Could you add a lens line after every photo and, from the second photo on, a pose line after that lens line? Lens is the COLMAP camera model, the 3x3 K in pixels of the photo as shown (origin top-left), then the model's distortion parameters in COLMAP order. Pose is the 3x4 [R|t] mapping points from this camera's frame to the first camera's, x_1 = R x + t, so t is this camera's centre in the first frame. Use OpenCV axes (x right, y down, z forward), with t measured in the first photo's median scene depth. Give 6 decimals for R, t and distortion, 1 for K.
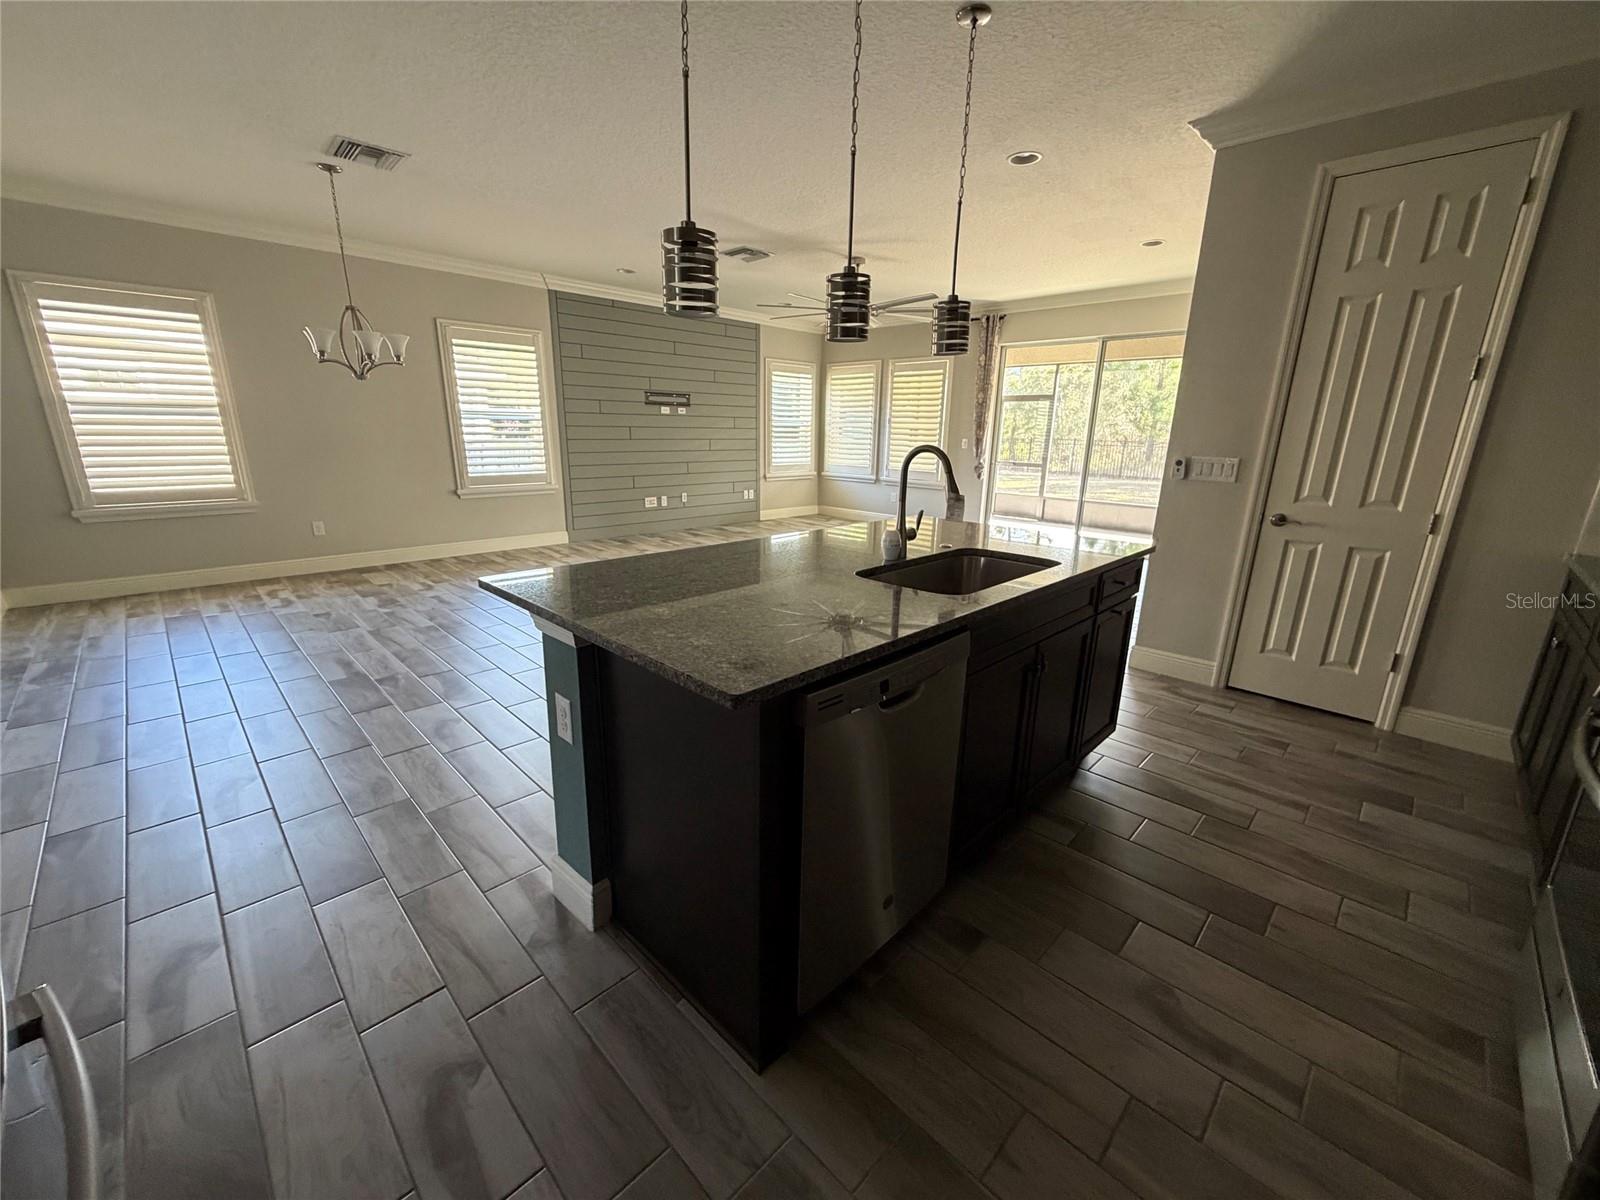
lens RADIAL K [[638.9, 0, 796.3], [0, 638.9, 600.9], [0, 0, 1]] dist [0.001084, -0.000288]
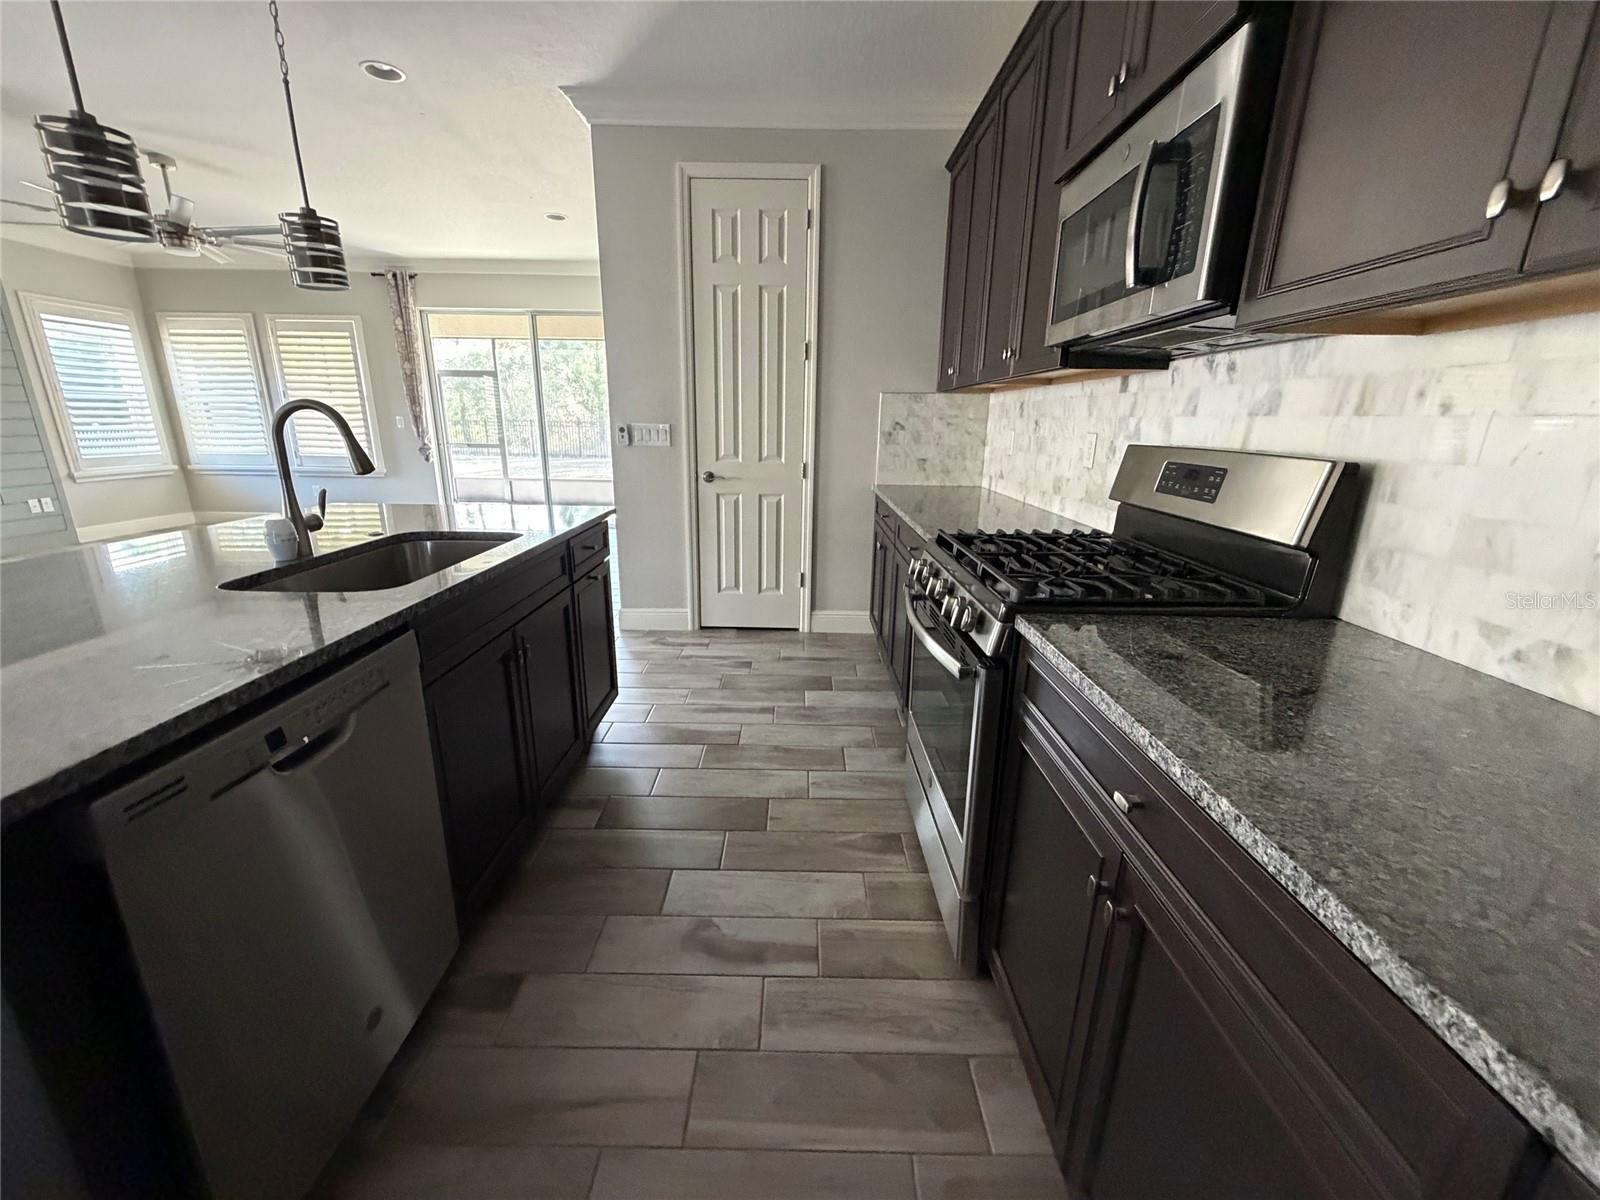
lens RADIAL K [[638.9, 0, 793.4], [0, 638.9, 598.3], [0, 0, 1]] dist [0.001084, -0.000288]
pose [[0.714979, -0.195315, 0.671310, 0.032819], [0.182215, 0.979059, 0.090786, 0.008549], [-0.674984, 0.057413, 0.735596, 0.042342]]
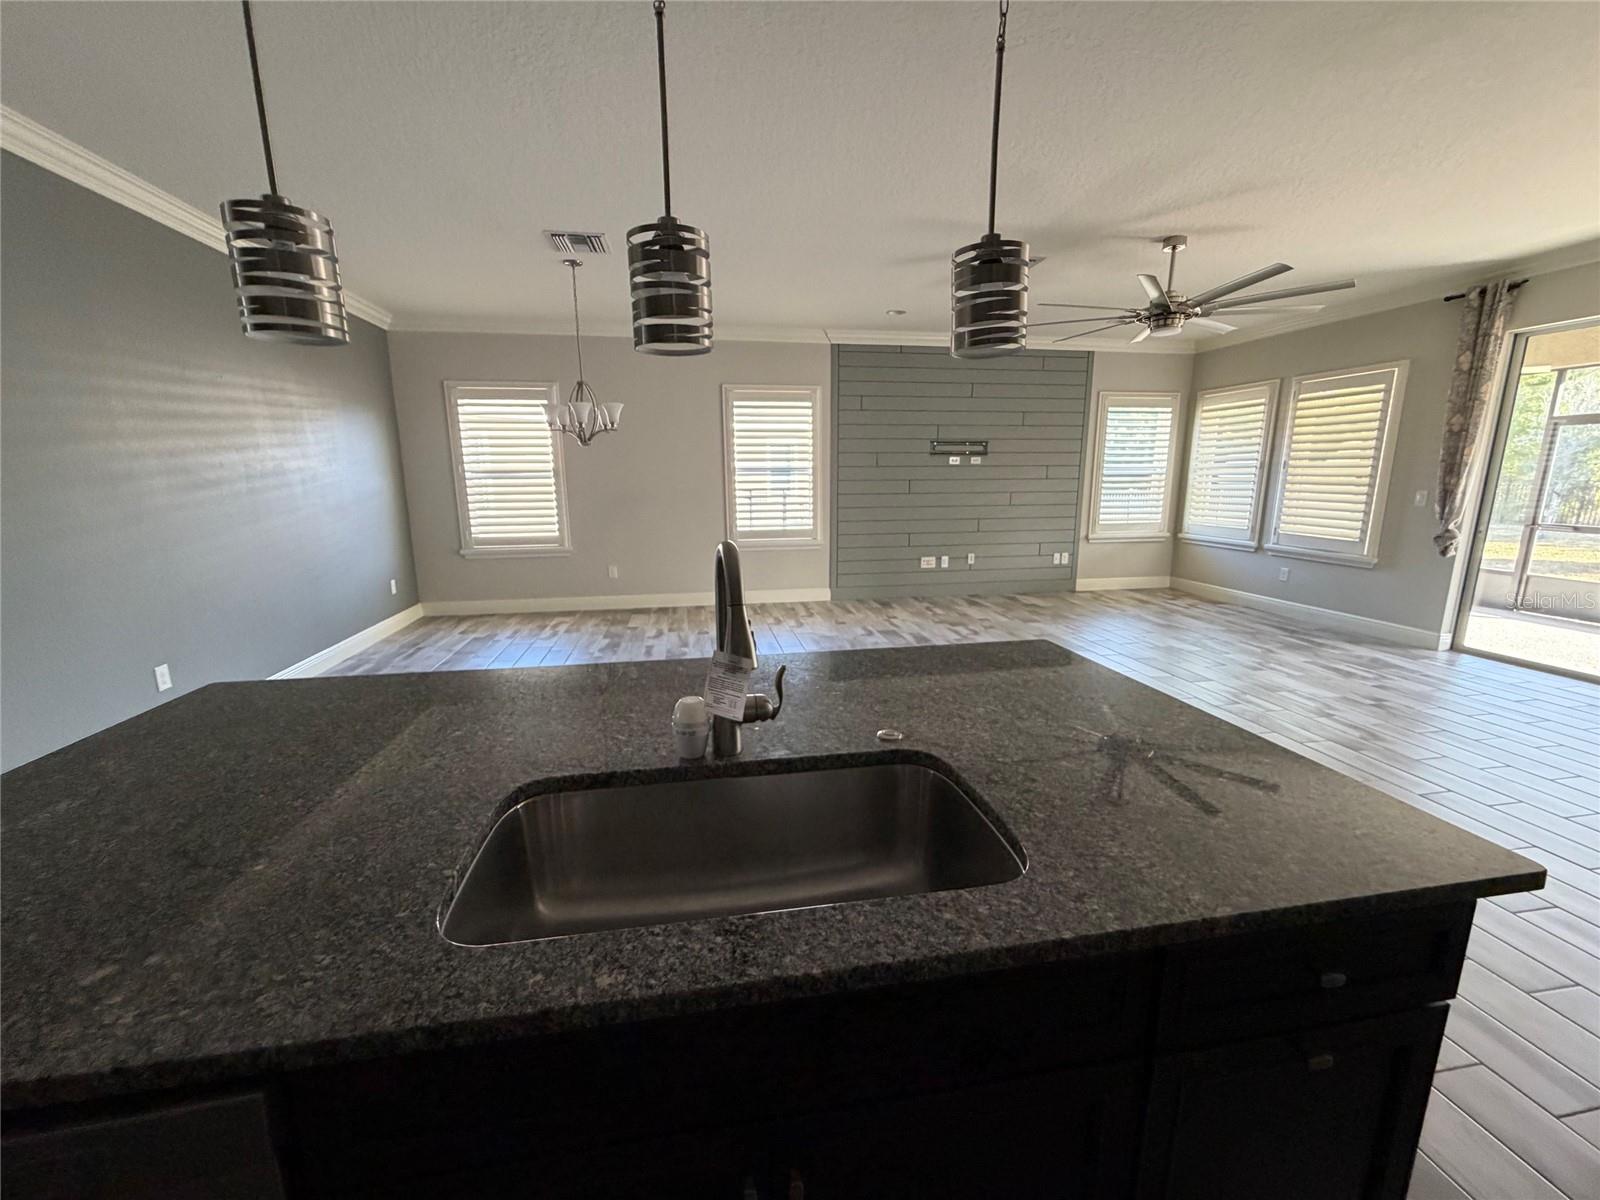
lens RADIAL K [[638.9, 0, 797.5], [0, 638.9, 604.1], [0, 0, 1]] dist [0.001084, -0.000288]
pose [[0.817199, 0.095039, -0.568466, 0.236687], [-0.133183, 0.990755, -0.025819, -0.085768], [0.560757, 0.096809, 0.822301, 0.292626]]
